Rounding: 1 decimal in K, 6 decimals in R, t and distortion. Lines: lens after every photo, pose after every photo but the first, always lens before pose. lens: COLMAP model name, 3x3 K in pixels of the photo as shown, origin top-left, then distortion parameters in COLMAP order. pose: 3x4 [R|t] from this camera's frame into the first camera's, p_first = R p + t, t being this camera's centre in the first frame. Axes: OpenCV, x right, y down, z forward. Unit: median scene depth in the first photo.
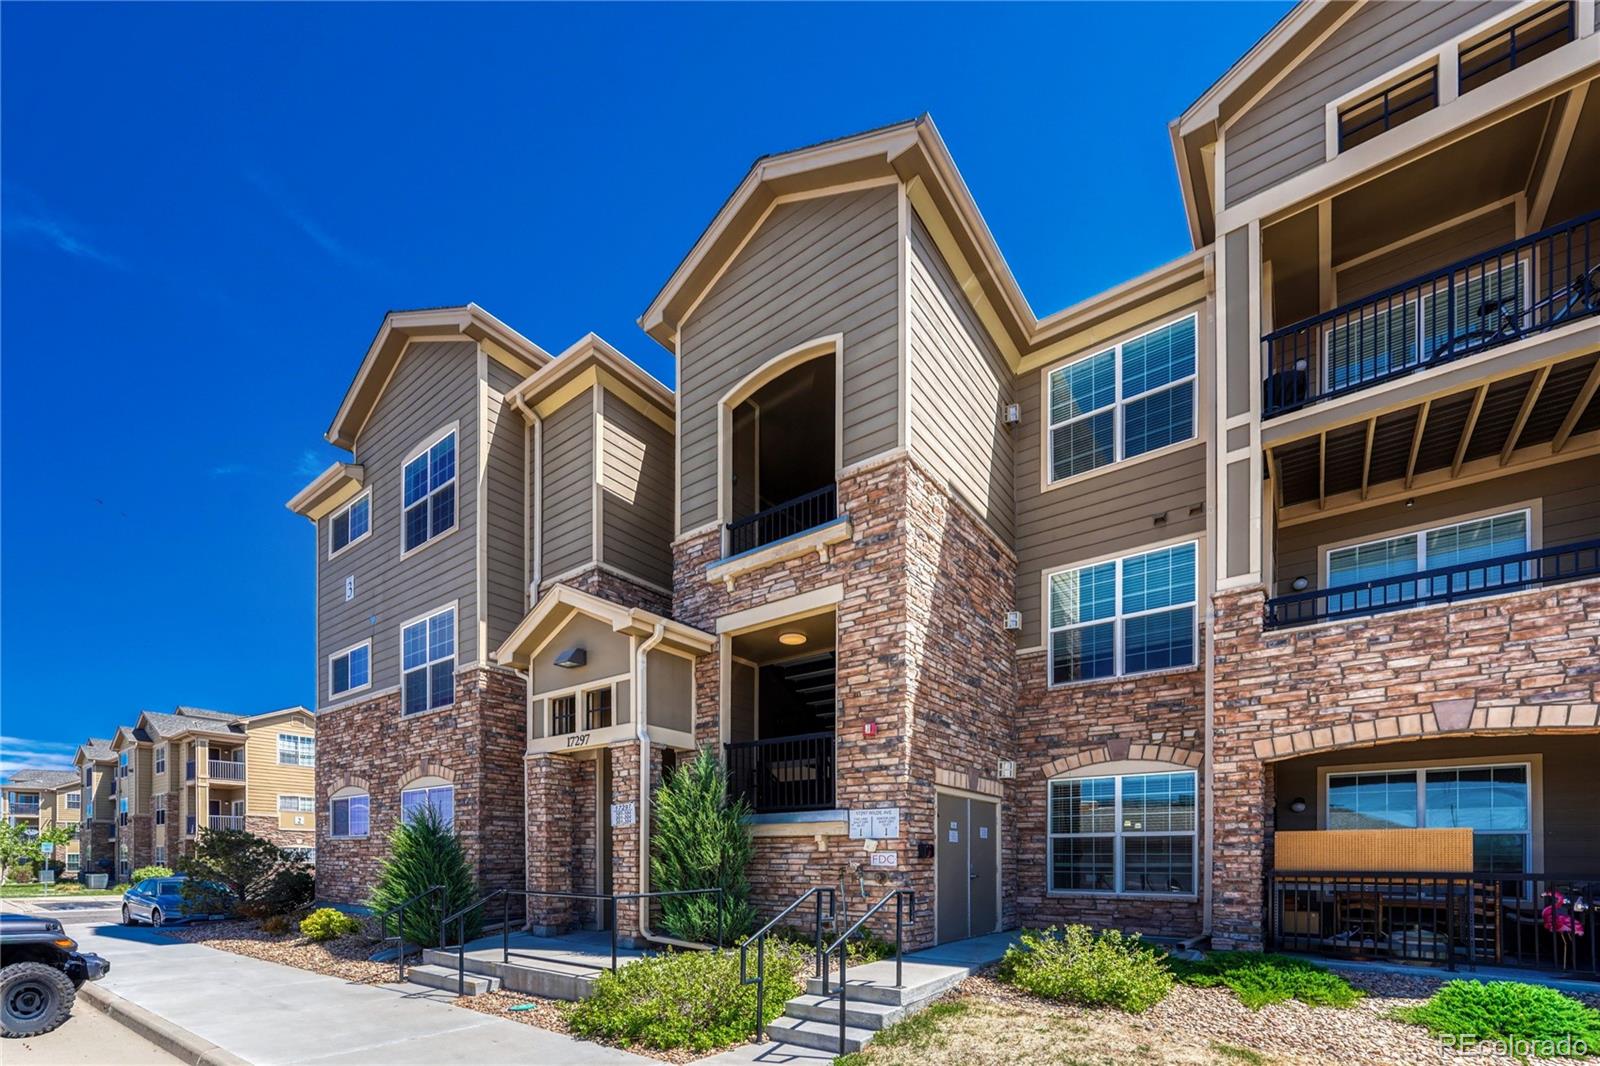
lens RADIAL K [[625.1, 0, 758.7], [0, 625.1, 602.3], [0, 0, 1]] dist [-0.002103, -0.000144]
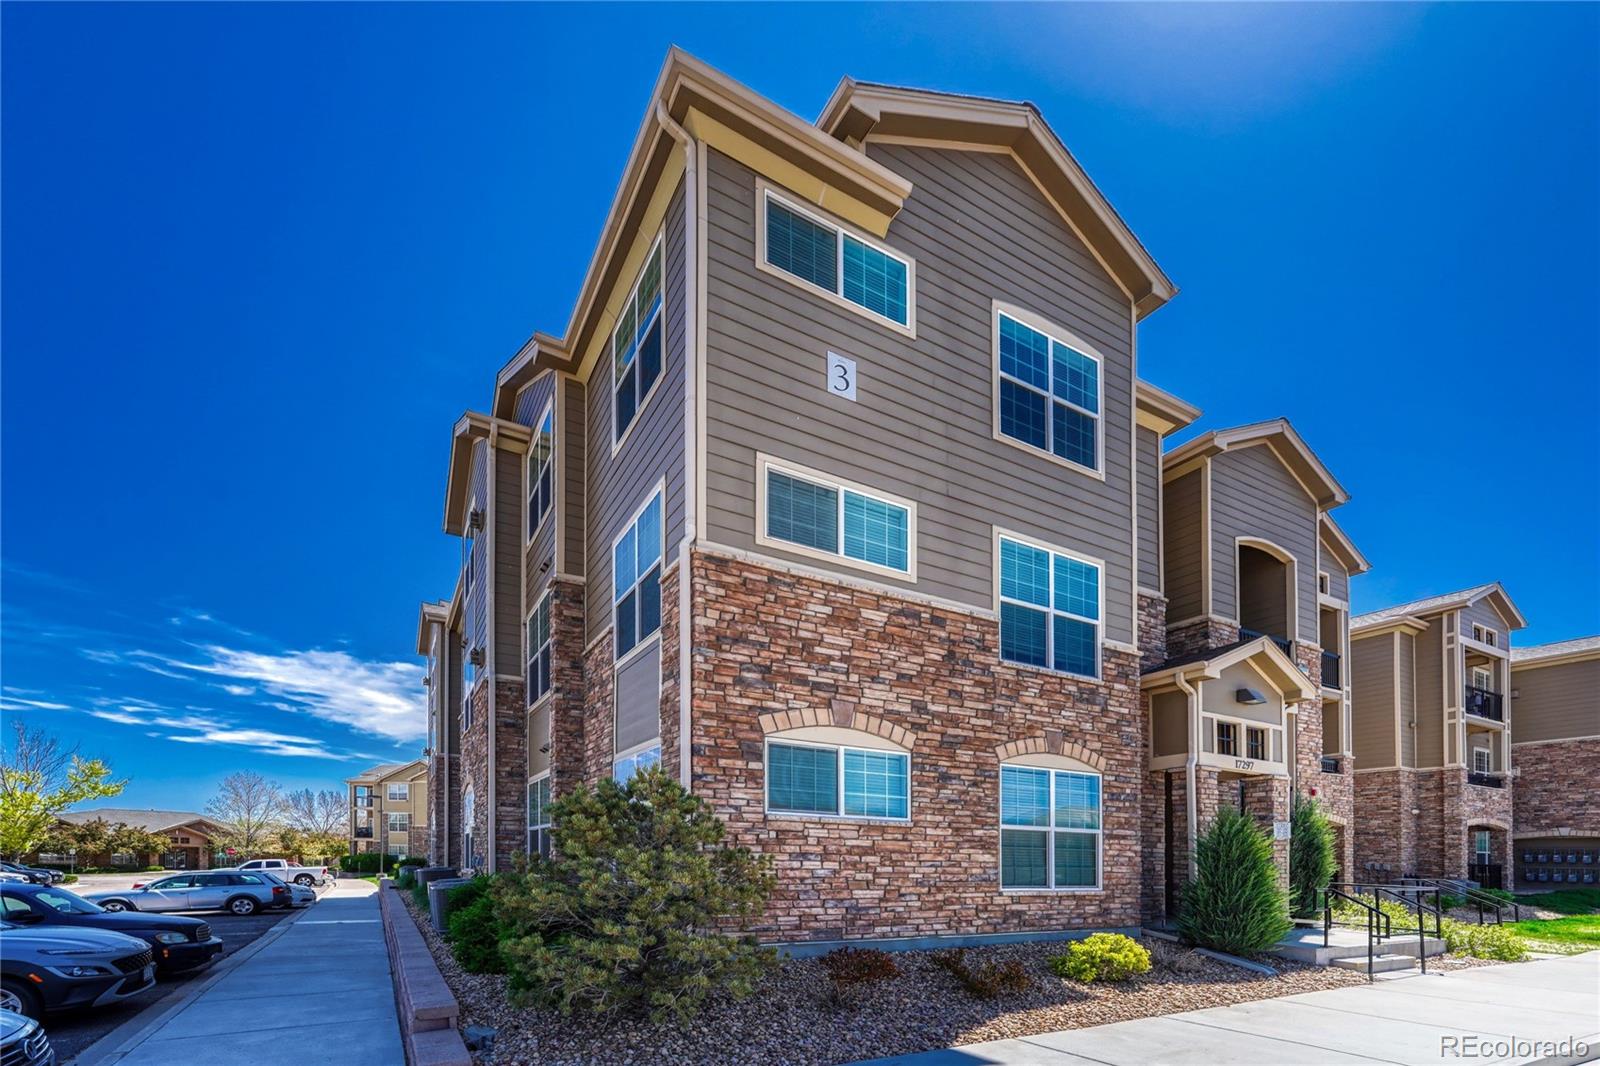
lens RADIAL K [[655.9, 0, 804.1], [0, 655.9, 524.1], [0, 0, 1]] dist [-0.001093, 0.000405]
pose [[0.411104, 0.403426, 0.817460, -2.127963], [-0.370300, 0.893328, -0.254642, 0.505191], [-0.832989, -0.198021, 0.516640, 1.294590]]
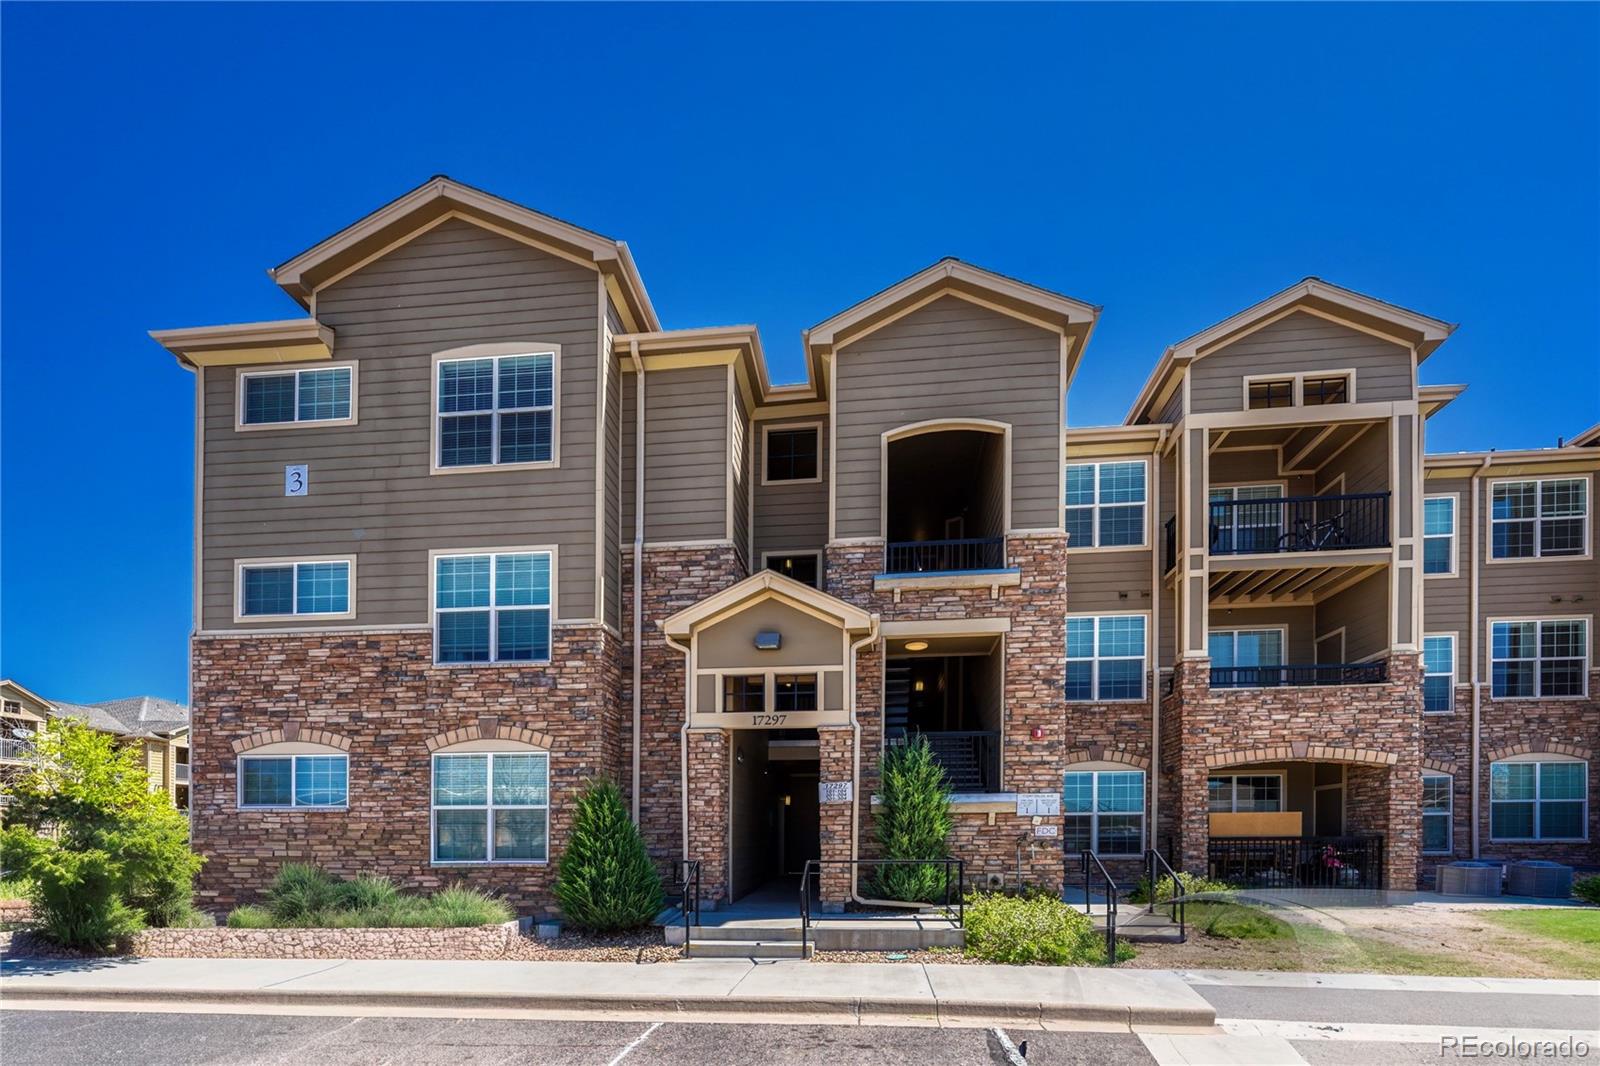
lens RADIAL K [[655.9, 0, 804.1], [0, 655.9, 524.1], [0, 0, 1]] dist [-0.001093, 0.000405]
pose [[0.867484, 0.207270, 0.452228, -0.906260], [-0.182172, 0.978278, -0.098925, -0.008132], [-0.462909, 0.003433, 0.886399, -0.029567]]
